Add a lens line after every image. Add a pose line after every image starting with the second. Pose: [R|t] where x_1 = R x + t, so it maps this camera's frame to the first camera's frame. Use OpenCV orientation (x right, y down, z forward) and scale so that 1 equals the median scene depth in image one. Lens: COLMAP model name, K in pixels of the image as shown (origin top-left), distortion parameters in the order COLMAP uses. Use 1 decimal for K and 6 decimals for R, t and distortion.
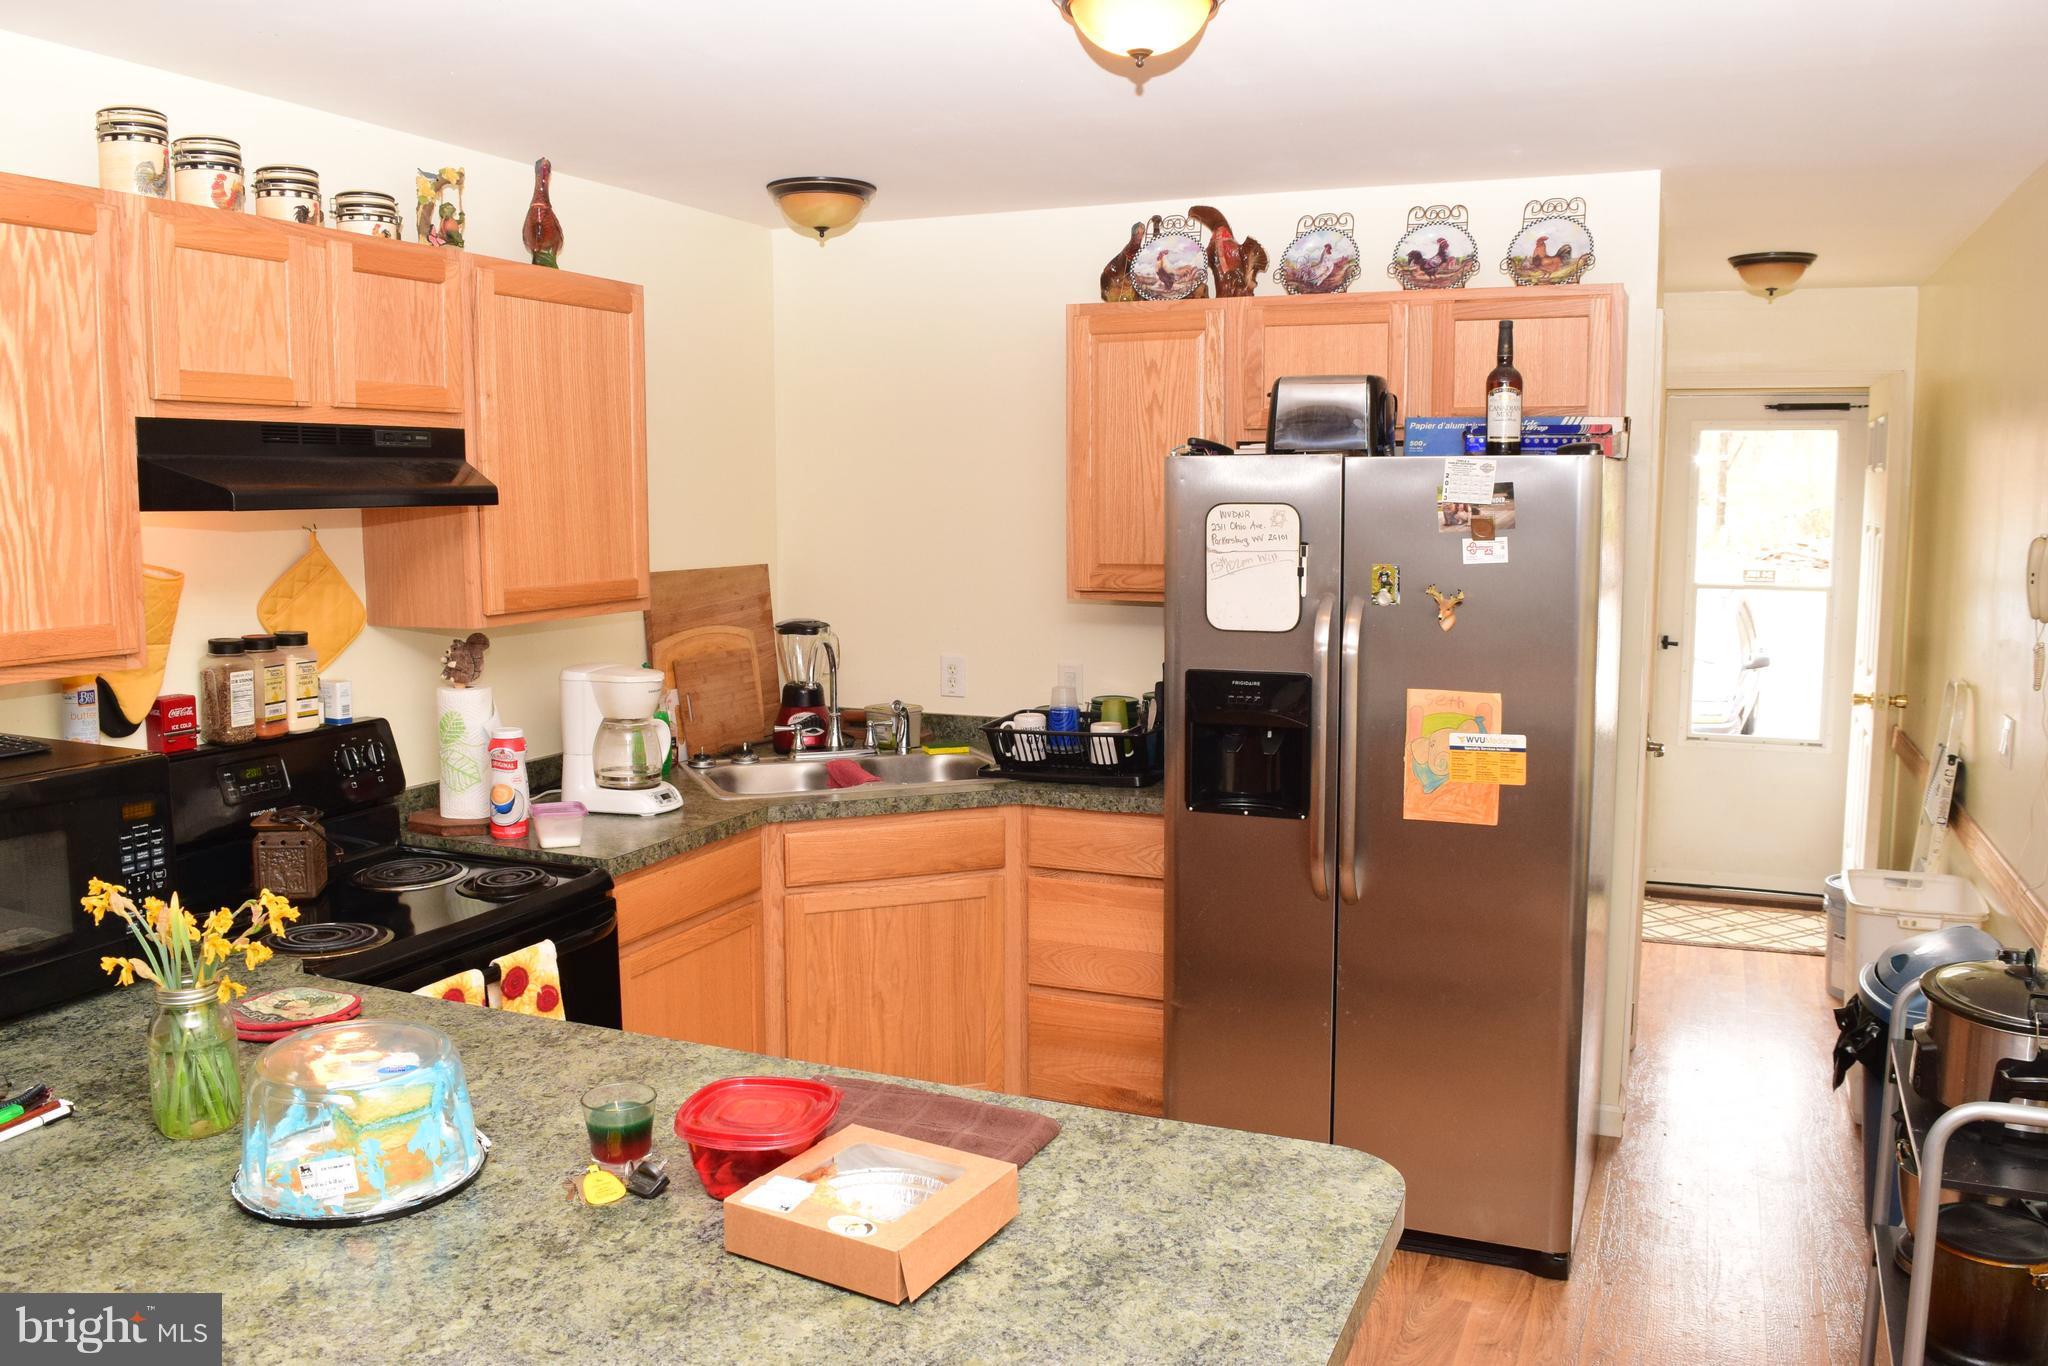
lens RADIAL K [[1628.5, 0, 1022.4], [0, 1628.5, 686.7], [0, 0, 1]] dist [-0.089297, 0.026135]
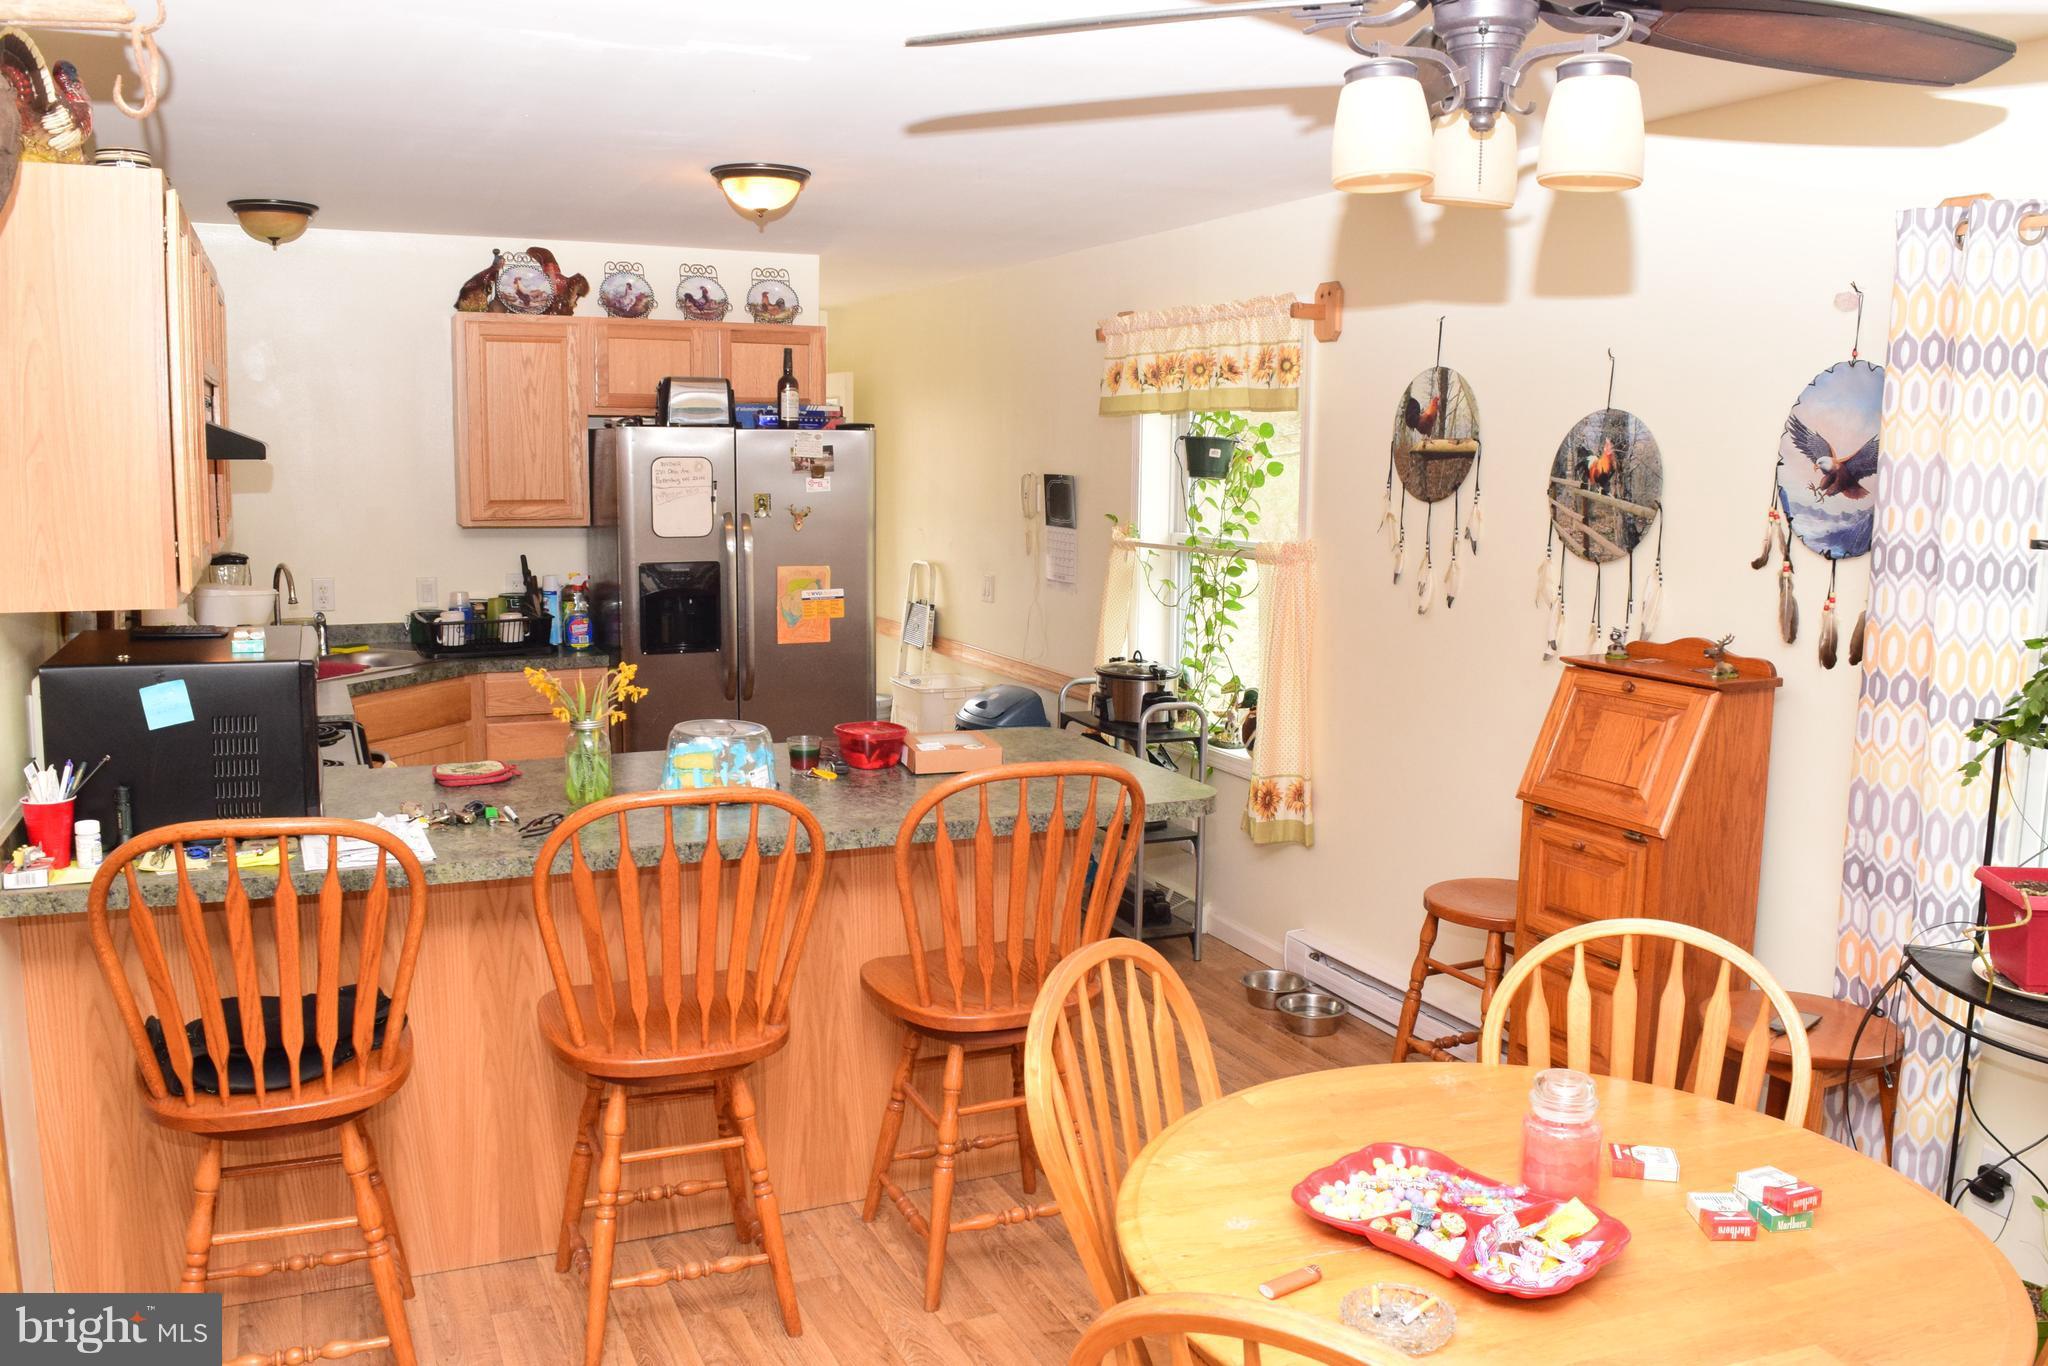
lens RADIAL K [[1628.5, 0, 1019.7], [0, 1628.5, 683.9], [0, 0, 1]] dist [-0.089297, 0.026135]
pose [[0.671170, -0.097713, 0.734835, -0.724483], [0.074580, 0.995146, 0.064208, 0.027948], [-0.737542, 0.011709, 0.675200, -0.283497]]
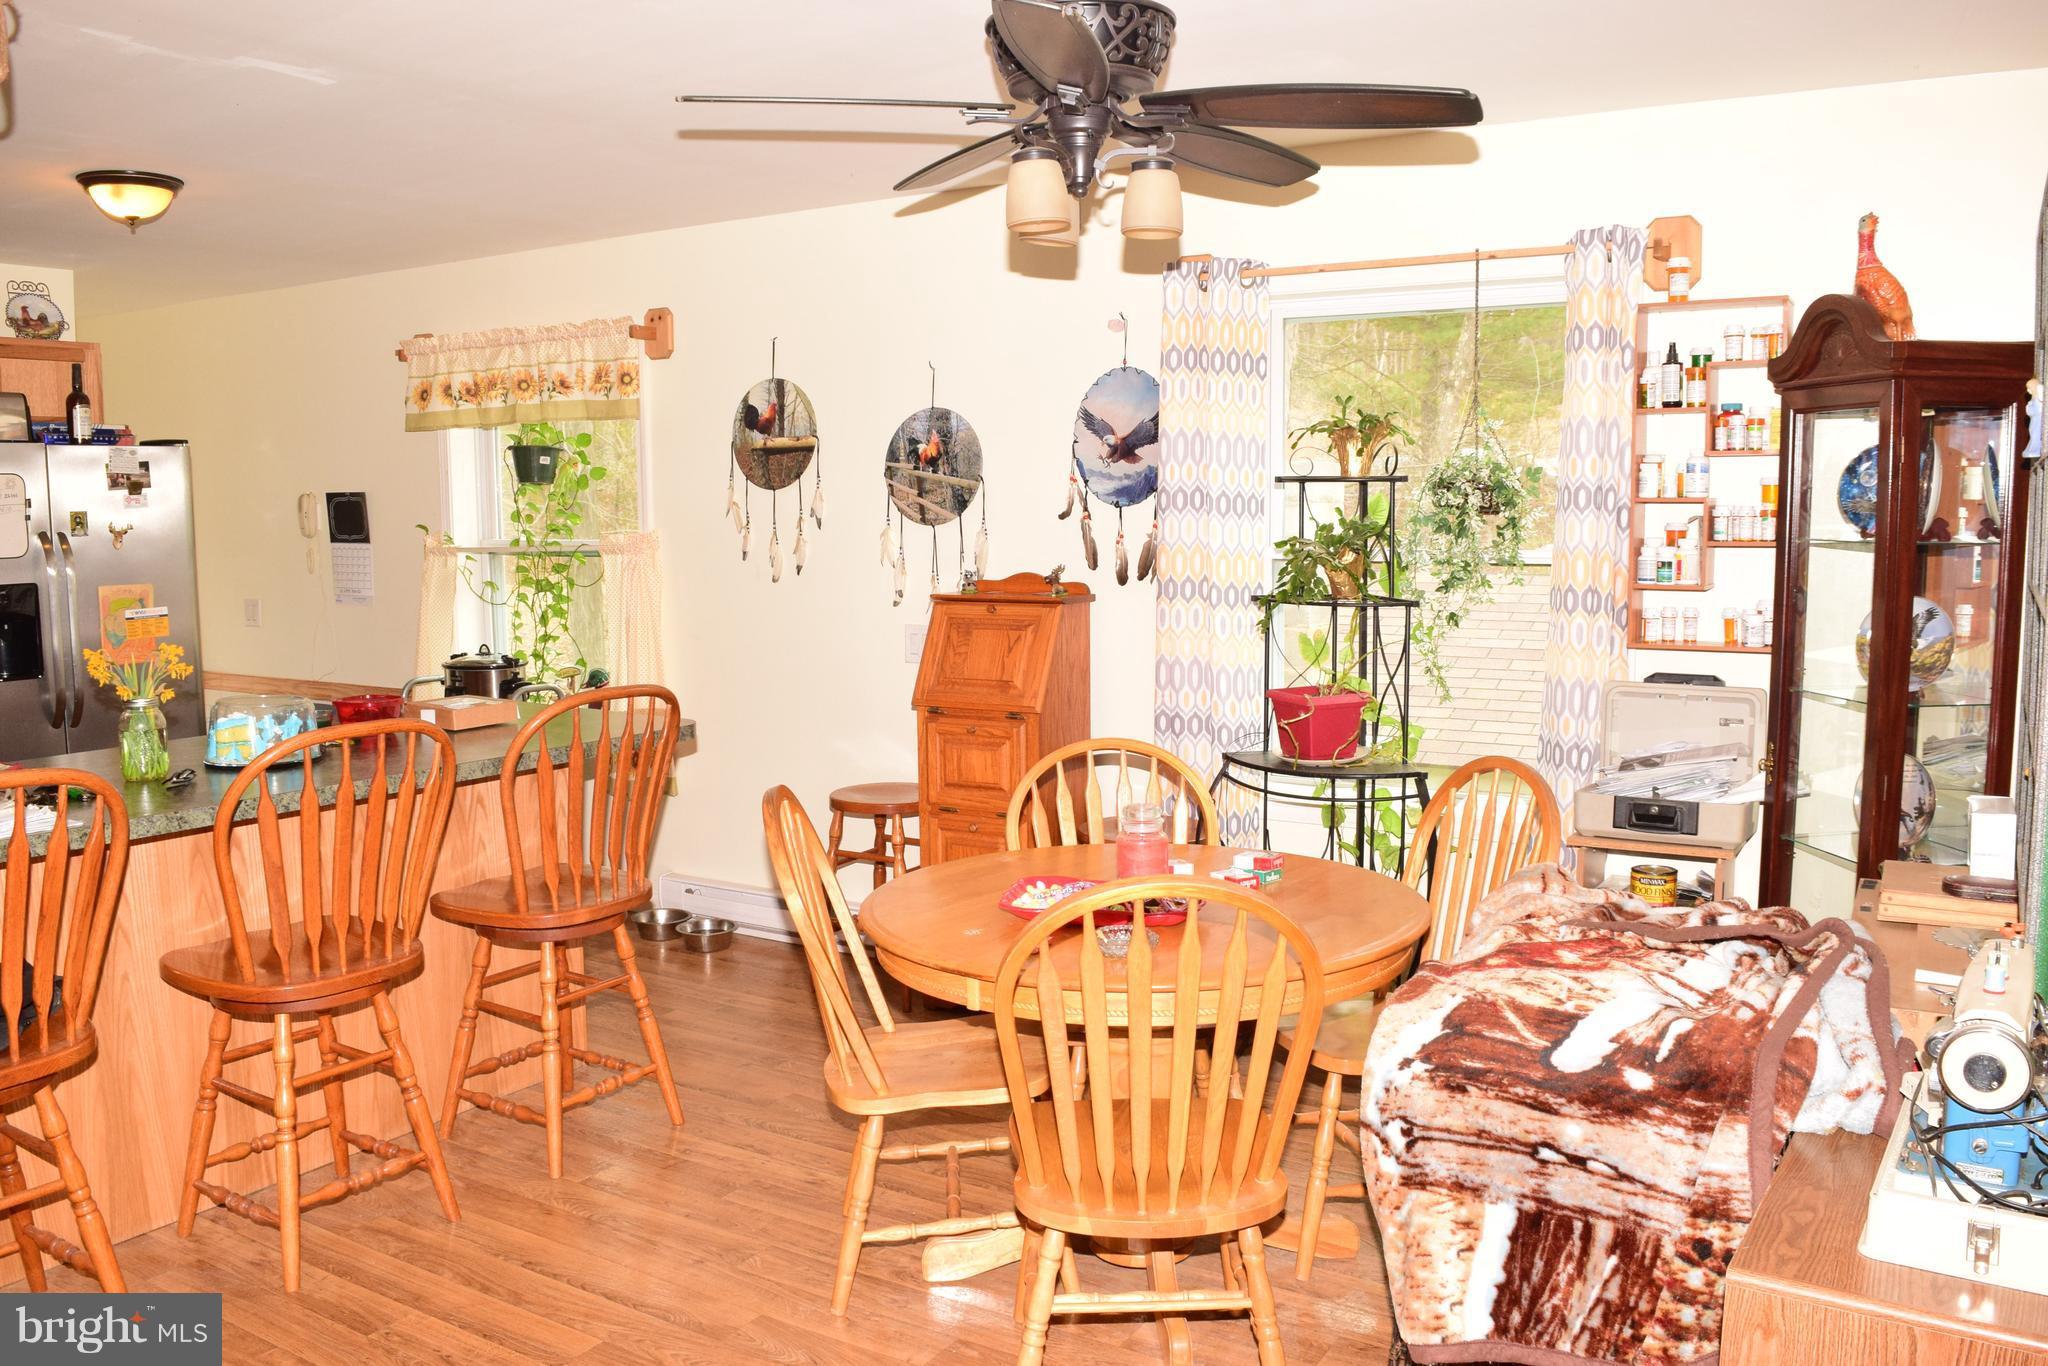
lens RADIAL K [[1628.5, 0, 1027.6], [0, 1628.5, 680.0], [0, 0, 1]] dist [-0.089297, 0.026135]
pose [[0.148995, -0.109480, 0.982759, -1.027651], [0.125040, 0.987960, 0.091102, 0.056589], [-0.980900, 0.109310, 0.160891, -0.147118]]
